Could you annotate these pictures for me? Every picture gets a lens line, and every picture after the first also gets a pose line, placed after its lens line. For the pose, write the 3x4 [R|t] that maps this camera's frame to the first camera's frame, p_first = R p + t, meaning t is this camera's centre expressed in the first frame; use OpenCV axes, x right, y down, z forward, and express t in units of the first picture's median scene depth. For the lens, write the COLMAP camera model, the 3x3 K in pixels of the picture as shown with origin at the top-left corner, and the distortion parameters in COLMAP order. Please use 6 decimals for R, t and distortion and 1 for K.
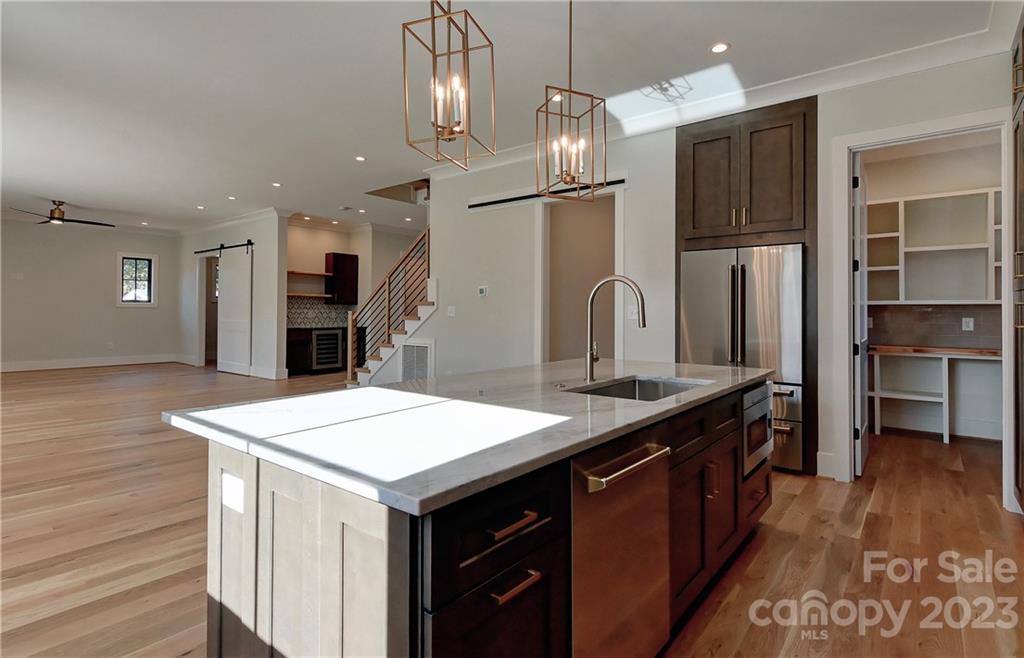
lens RADIAL K [[526.6, 0, 537.8], [0, 526.6, 305.6], [0, 0, 1]] dist [0.004002, -0.000773]
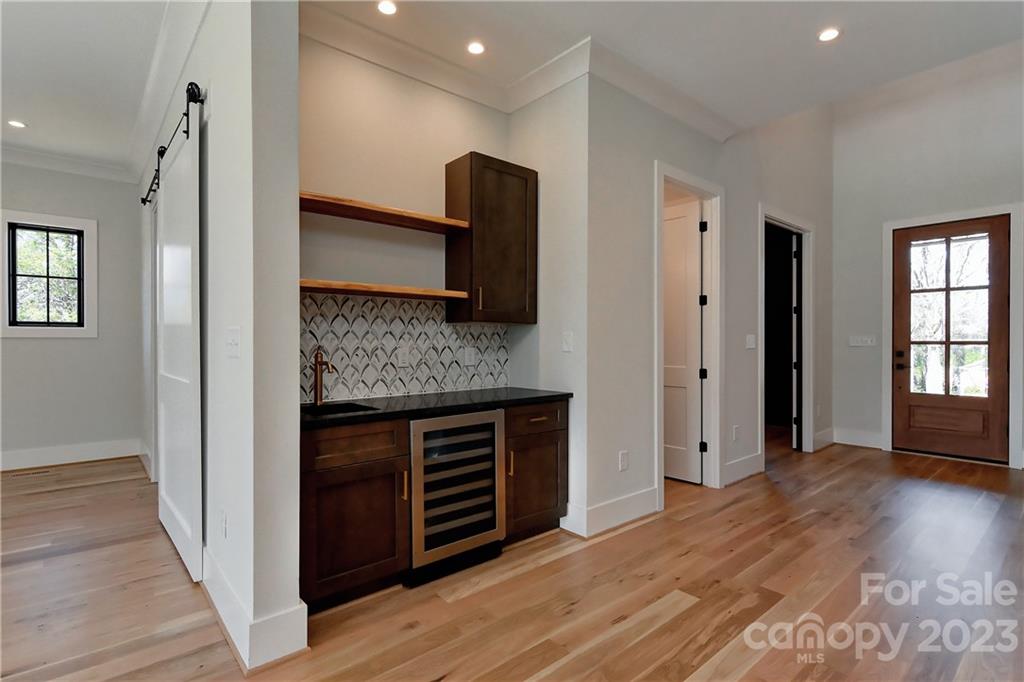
lens RADIAL K [[500.5, 0, 501.8], [0, 500.5, 345.7], [0, 0, 1]] dist [0.006447, 0.000380]
pose [[0.973288, -0.004137, -0.229552, -0.310219], [0.008670, 0.999787, 0.018743, 0.006699], [0.229426, -0.020233, 0.973116, 0.732527]]
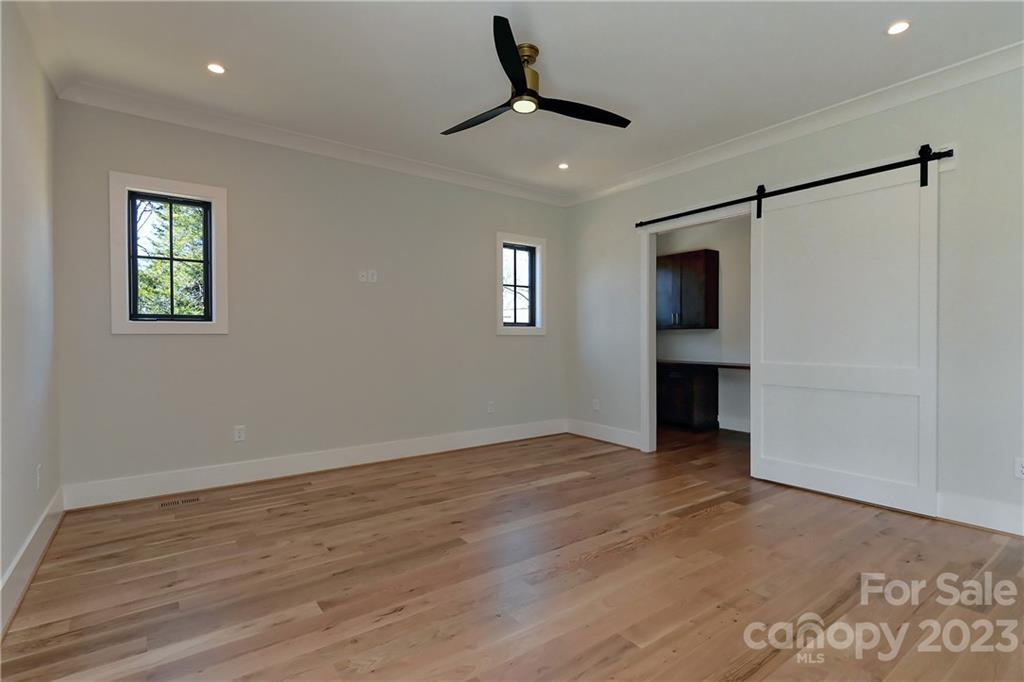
lens RADIAL K [[500.5, 0, 506.0], [0, 500.5, 343.5], [0, 0, 1]] dist [0.006447, 0.000380]
pose [[0.955355, -0.005349, -0.295411, -0.677834], [0.012158, 0.999701, 0.021218, 0.001152], [0.295209, -0.023862, 0.955135, 0.541655]]
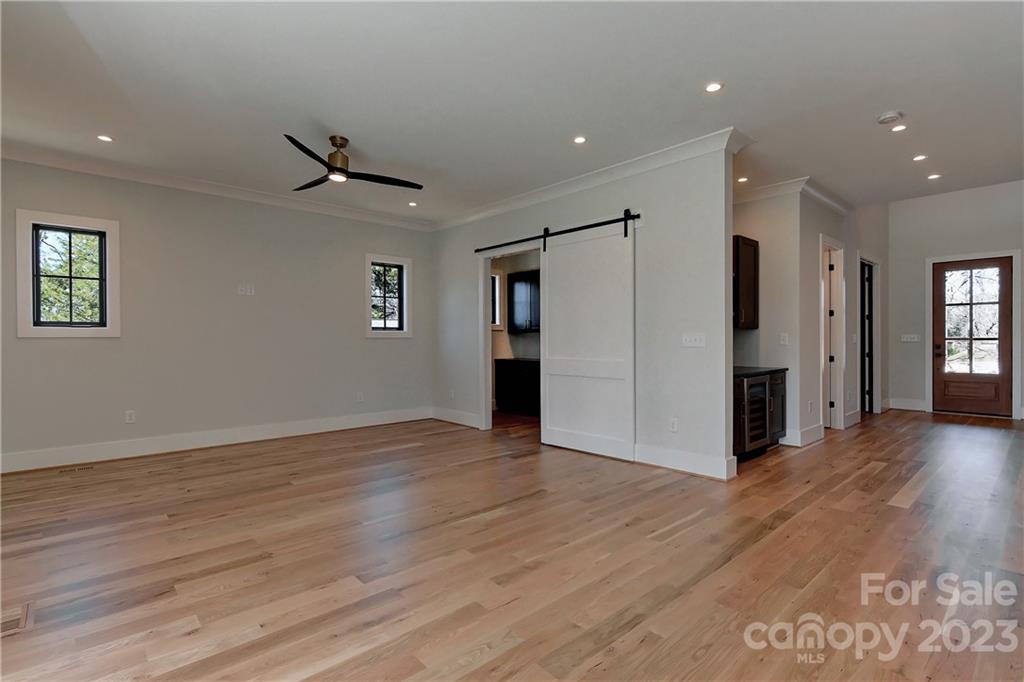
lens RADIAL K [[500.5, 0, 508.2], [0, 500.5, 341.9], [0, 0, 1]] dist [0.006447, 0.000380]
pose [[0.981818, -0.009172, -0.189605, -0.535999], [0.012435, 0.999794, 0.016024, 0.000603], [0.189419, -0.018090, 0.981730, 0.441946]]
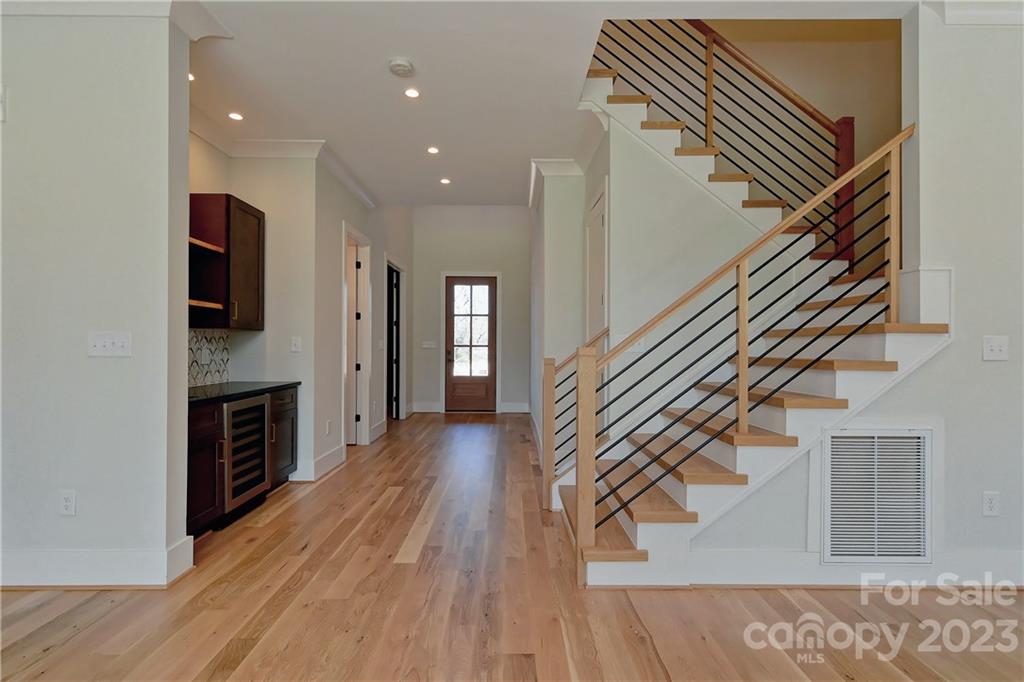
lens RADIAL K [[500.5, 0, 512.1], [0, 500.5, 341.8], [0, 0, 1]] dist [0.006447, 0.000380]
pose [[0.802749, 0.001275, 0.596315, -0.449108], [-0.006784, 0.999953, 0.006994, 0.003765], [-0.596278, -0.009660, 0.802720, 0.589820]]
